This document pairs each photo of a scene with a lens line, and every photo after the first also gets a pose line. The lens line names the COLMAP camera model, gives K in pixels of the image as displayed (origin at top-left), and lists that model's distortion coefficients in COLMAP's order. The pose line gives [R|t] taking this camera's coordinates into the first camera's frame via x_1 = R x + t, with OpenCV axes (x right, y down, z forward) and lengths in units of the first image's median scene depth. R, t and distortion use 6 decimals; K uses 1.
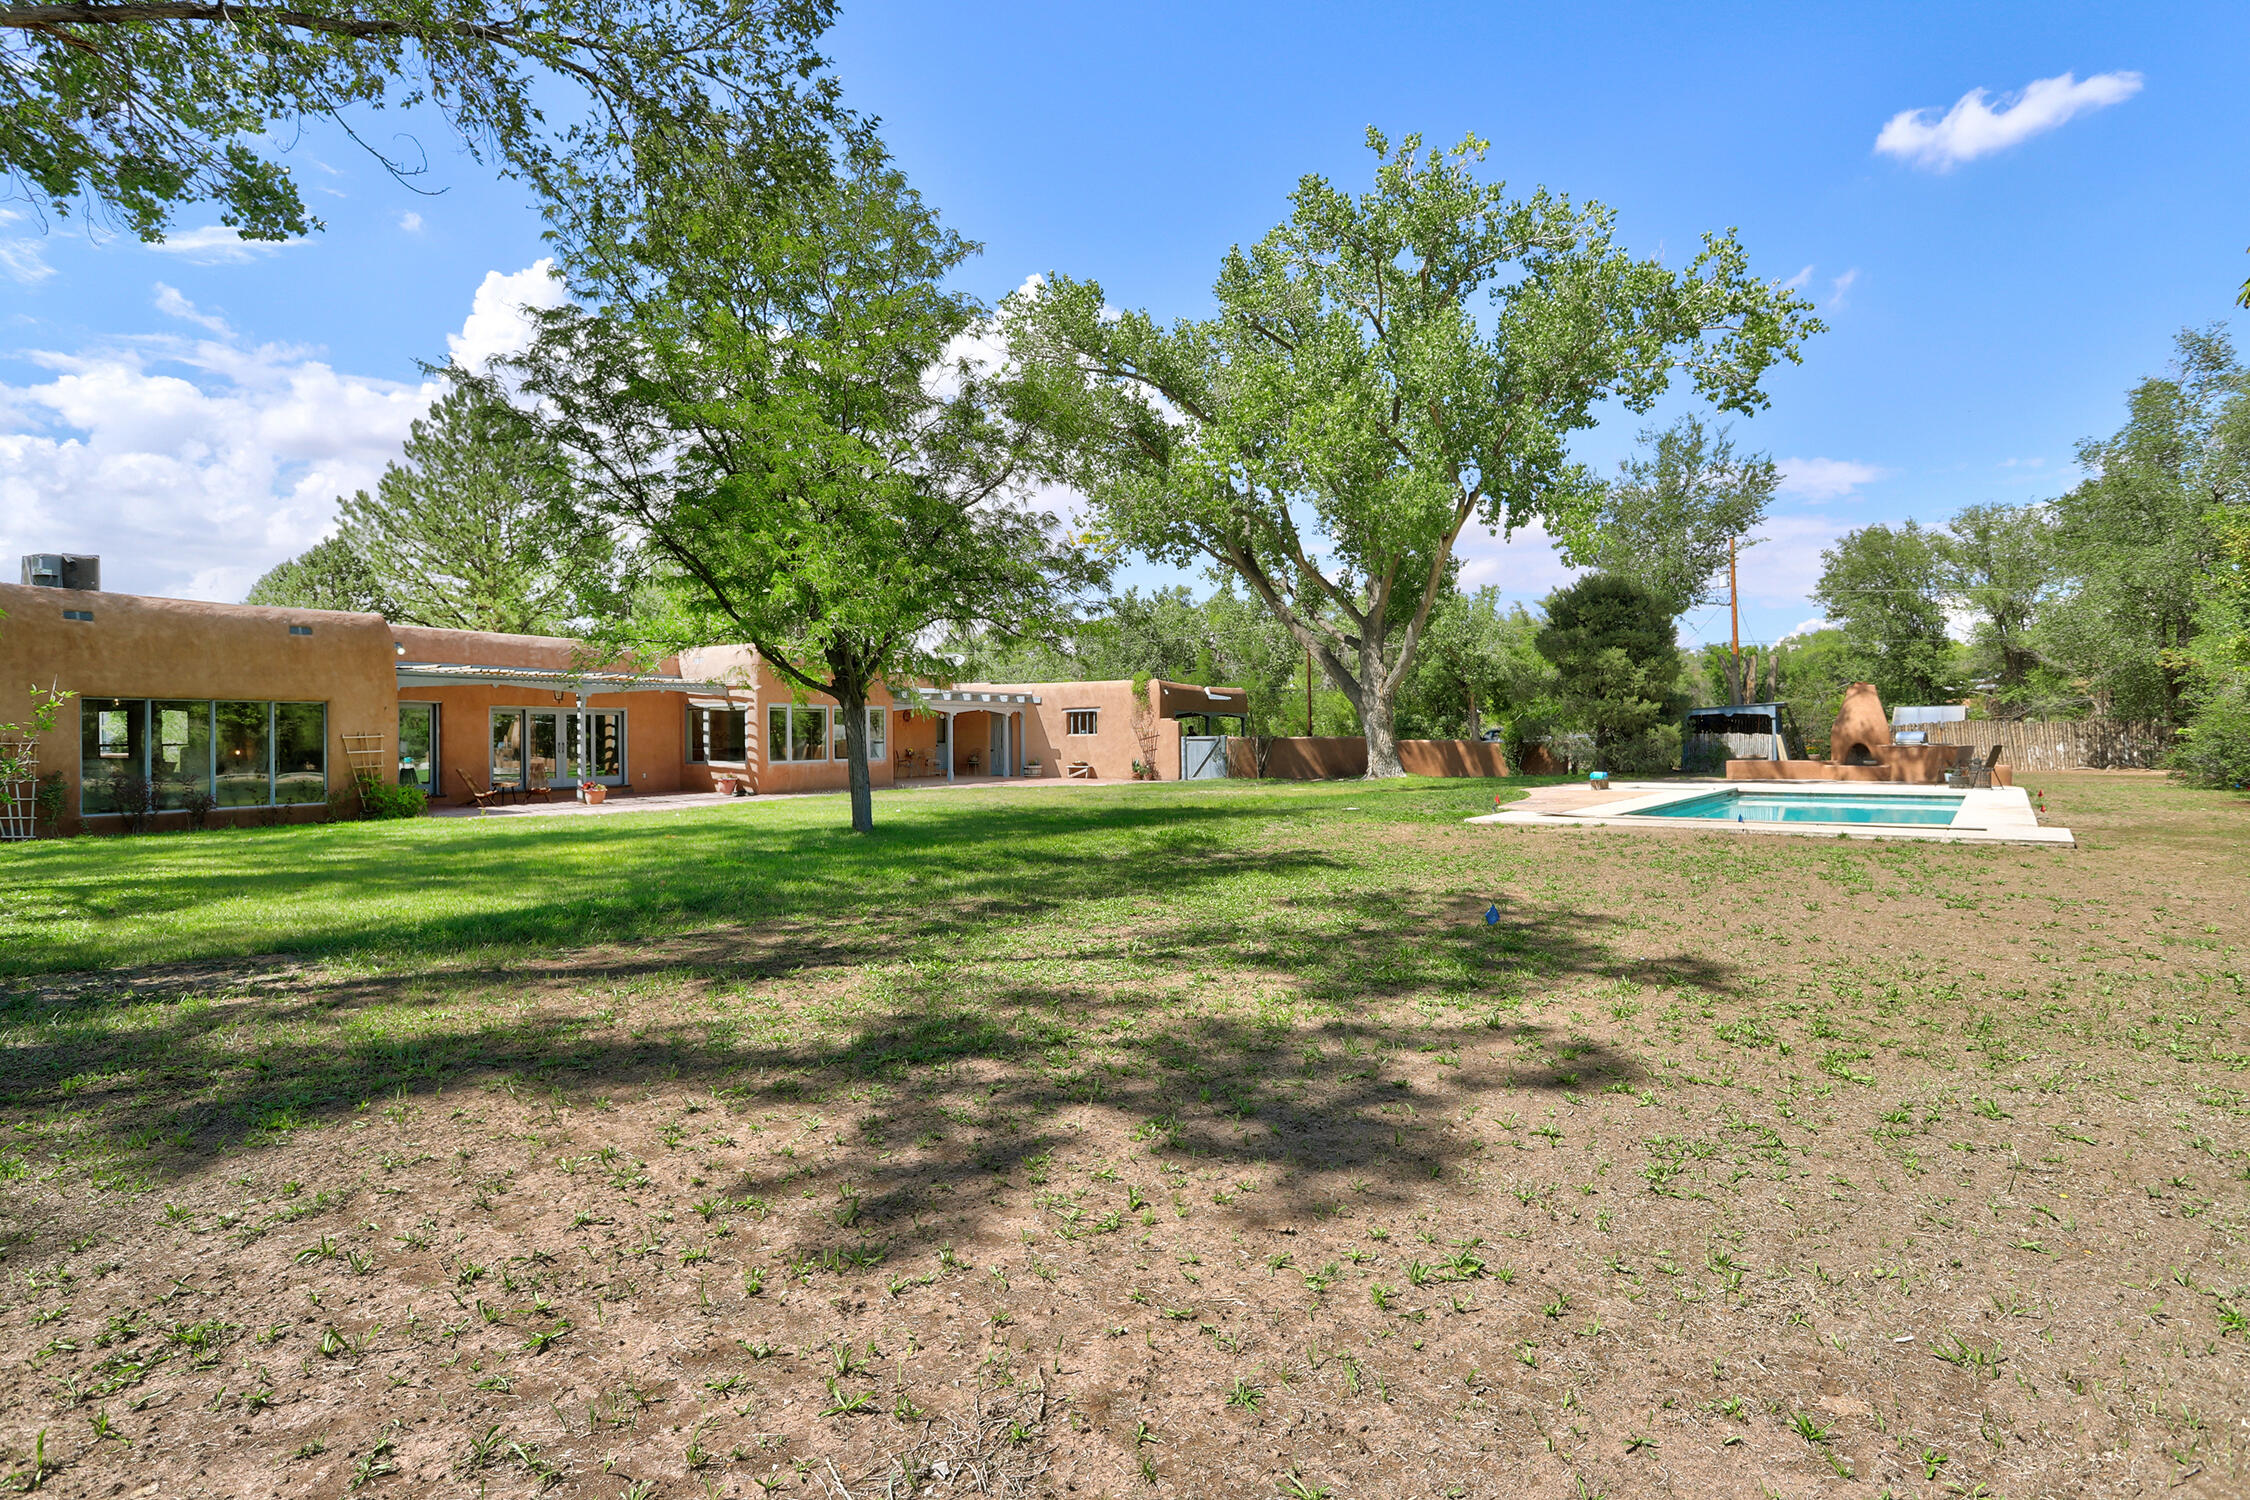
lens RADIAL K [[1204.3, 0, 1122.5], [0, 1204.3, 719.4], [0, 0, 1]] dist [0.004336, 0.002303]
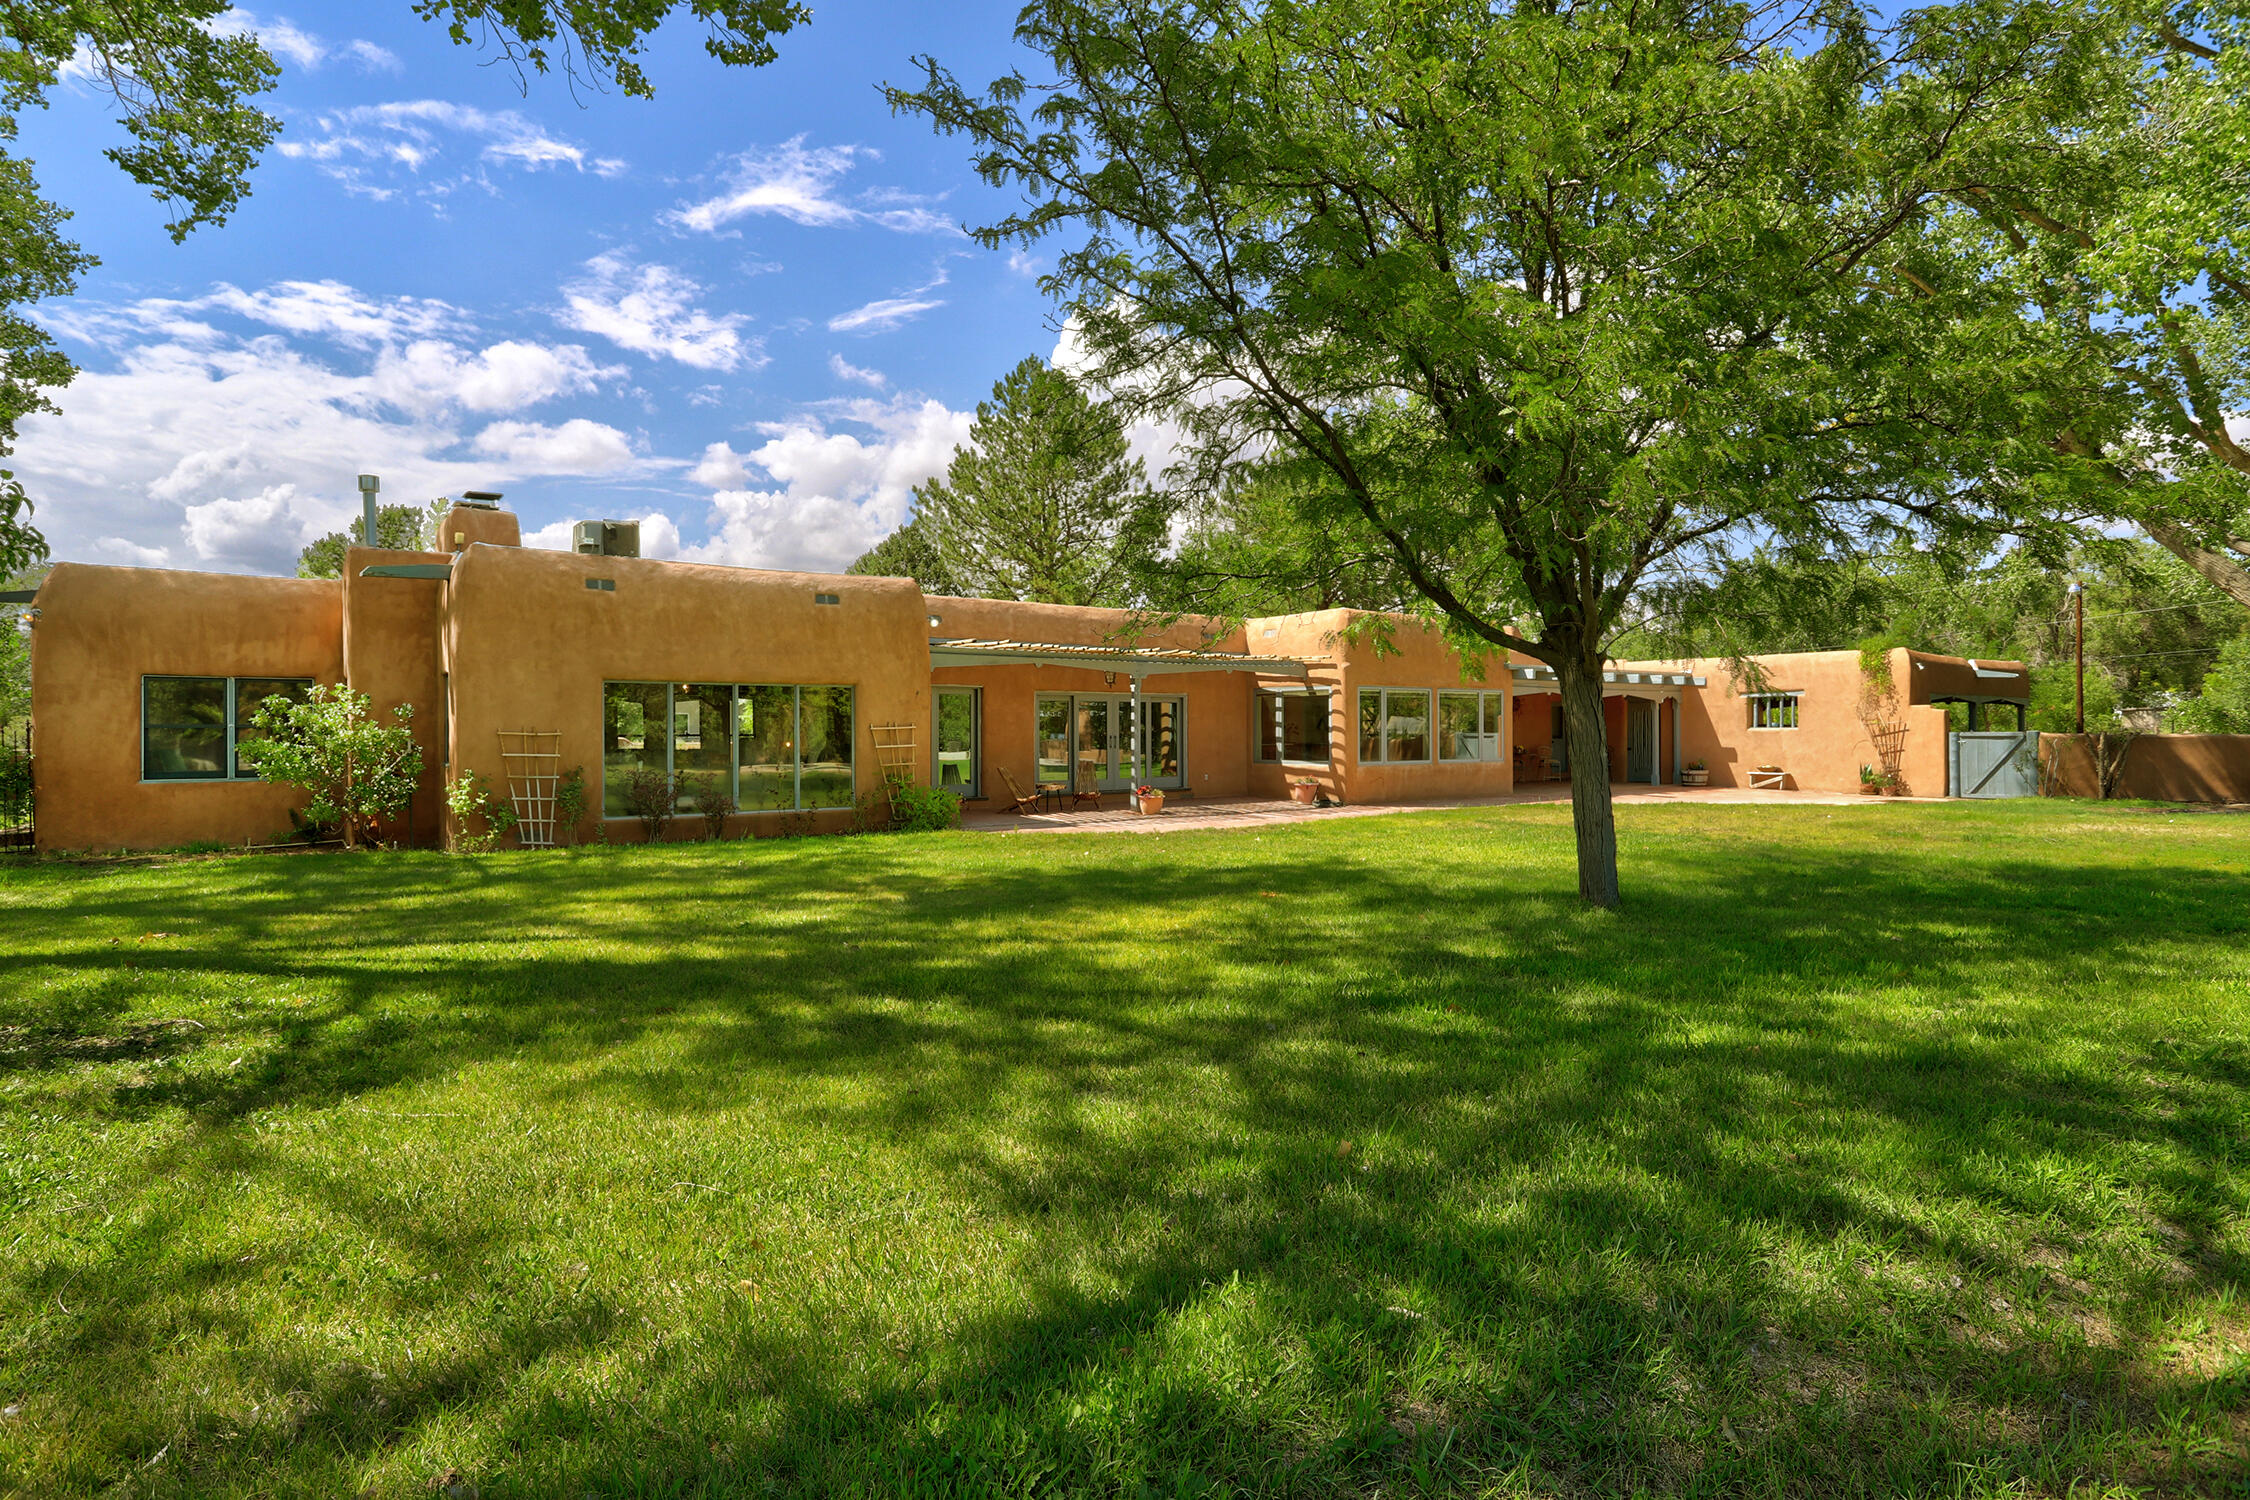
lens RADIAL K [[1204.3, 0, 1127.7], [0, 1204.3, 728.6], [0, 0, 1]] dist [0.004336, 0.002303]
pose [[0.909852, 0.005718, -0.414894, -0.108198], [0.000493, 0.999889, 0.014860, 0.002150], [0.414933, -0.013724, 0.909749, 0.240742]]
